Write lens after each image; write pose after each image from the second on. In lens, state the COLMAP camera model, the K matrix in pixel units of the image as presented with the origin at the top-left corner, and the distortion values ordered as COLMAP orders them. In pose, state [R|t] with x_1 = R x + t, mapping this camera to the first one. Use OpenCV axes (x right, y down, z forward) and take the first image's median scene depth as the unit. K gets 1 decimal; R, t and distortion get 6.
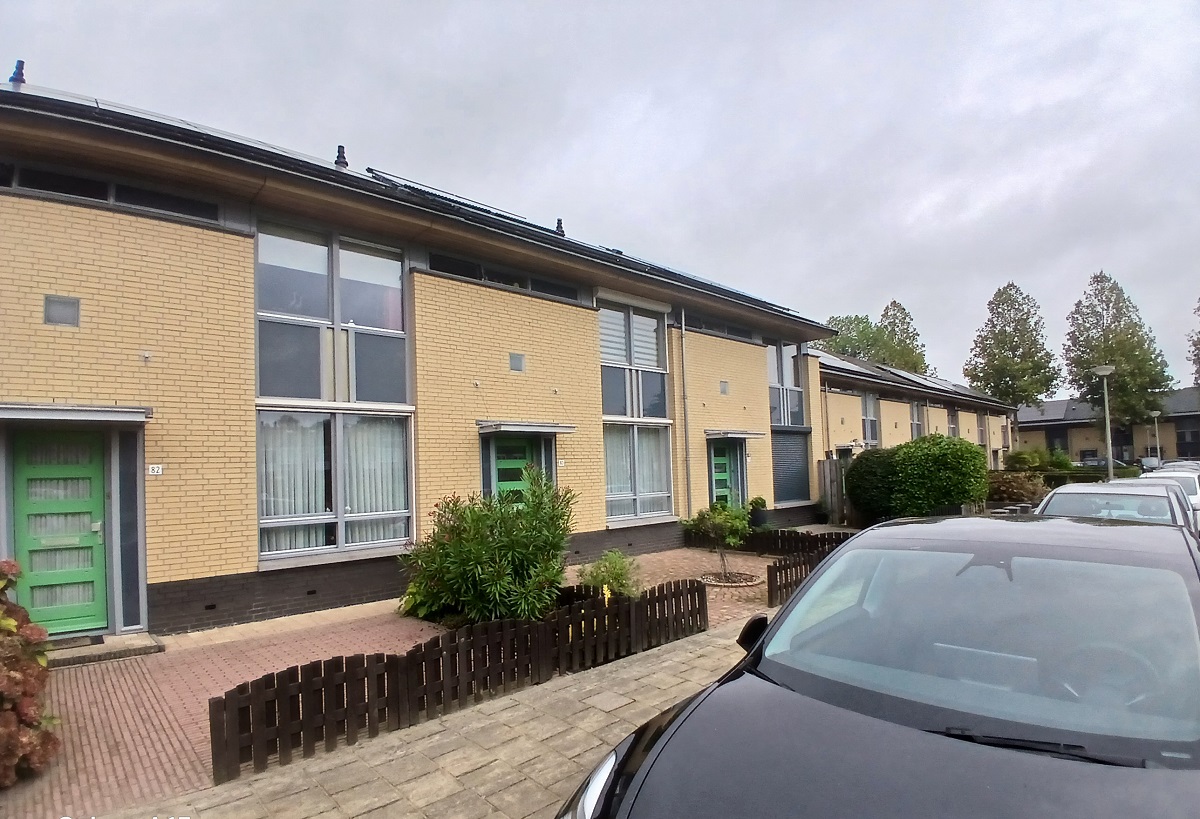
lens RADIAL K [[606.3, 0, 601.3], [0, 606.3, 442.4], [0, 0, 1]] dist [-0.014468, -0.000464]
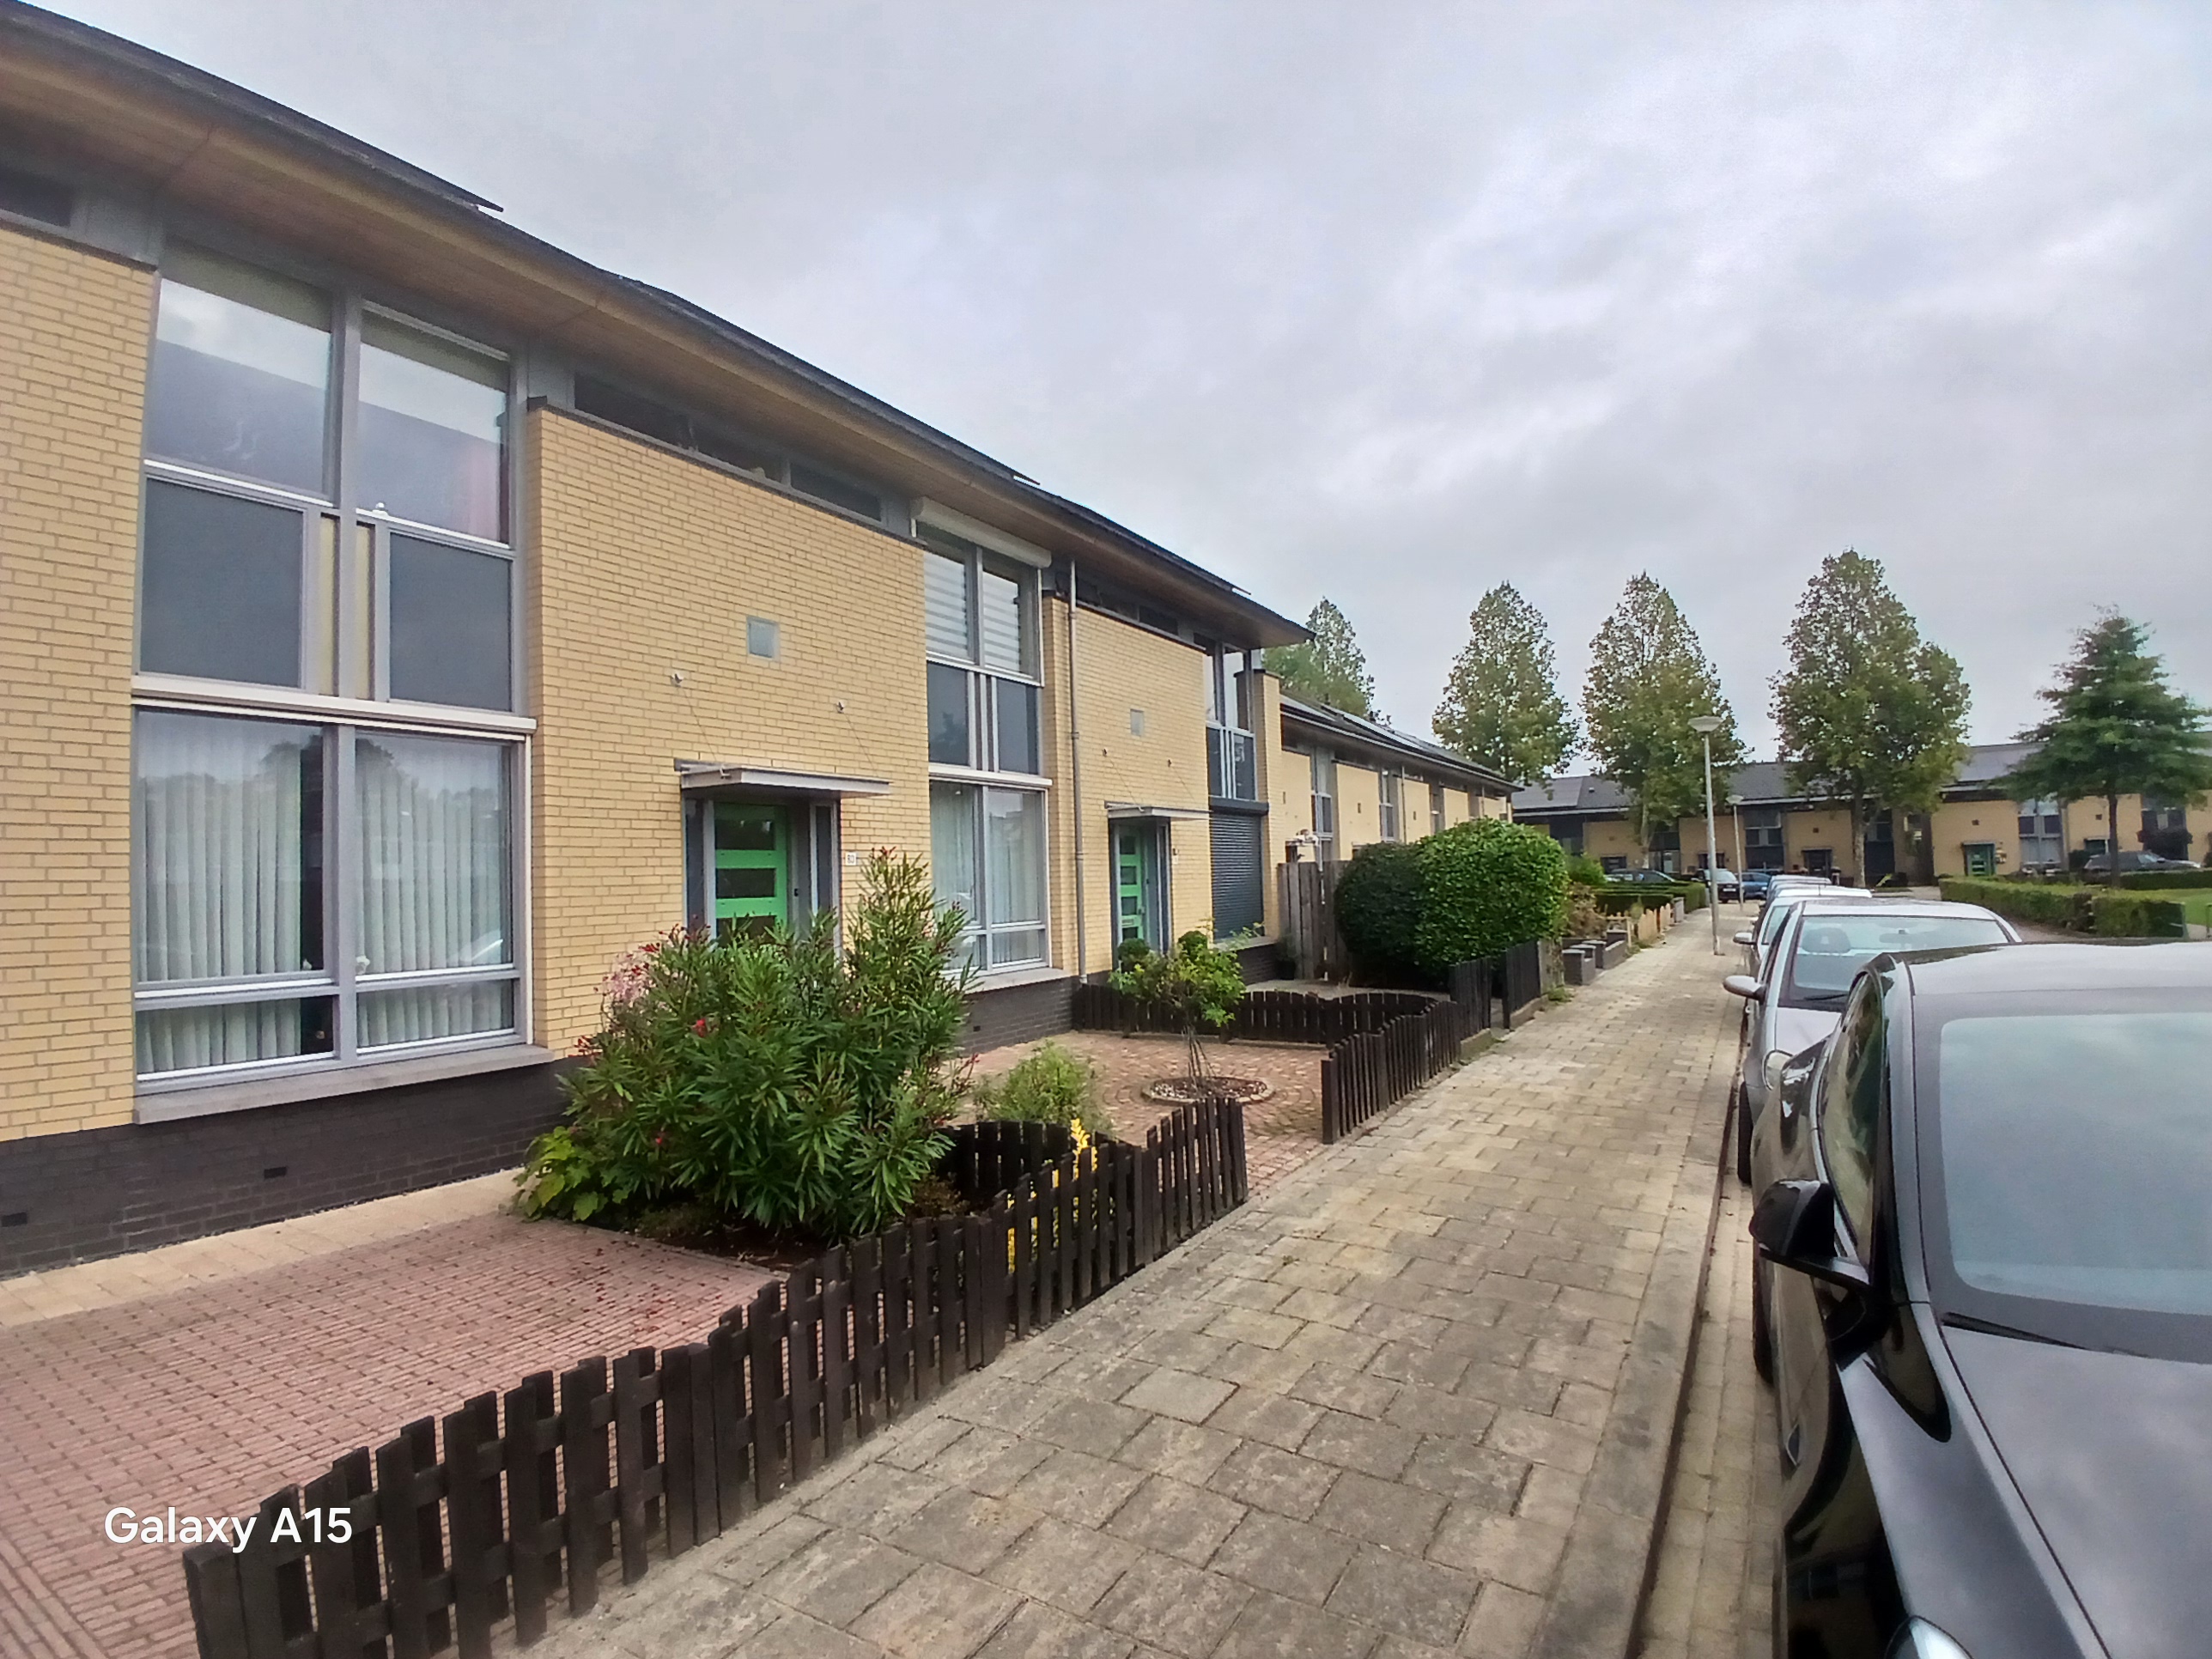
lens RADIAL K [[1109.4, 0, 1106.0], [0, 1109.4, 829.5], [0, 0, 1]] dist [0.000746, -0.045617]
pose [[0.957530, 0.018735, 0.287725, -0.142507], [-0.016658, 0.999815, -0.009666, 0.018011], [-0.287852, 0.004463, 0.957664, 0.135608]]
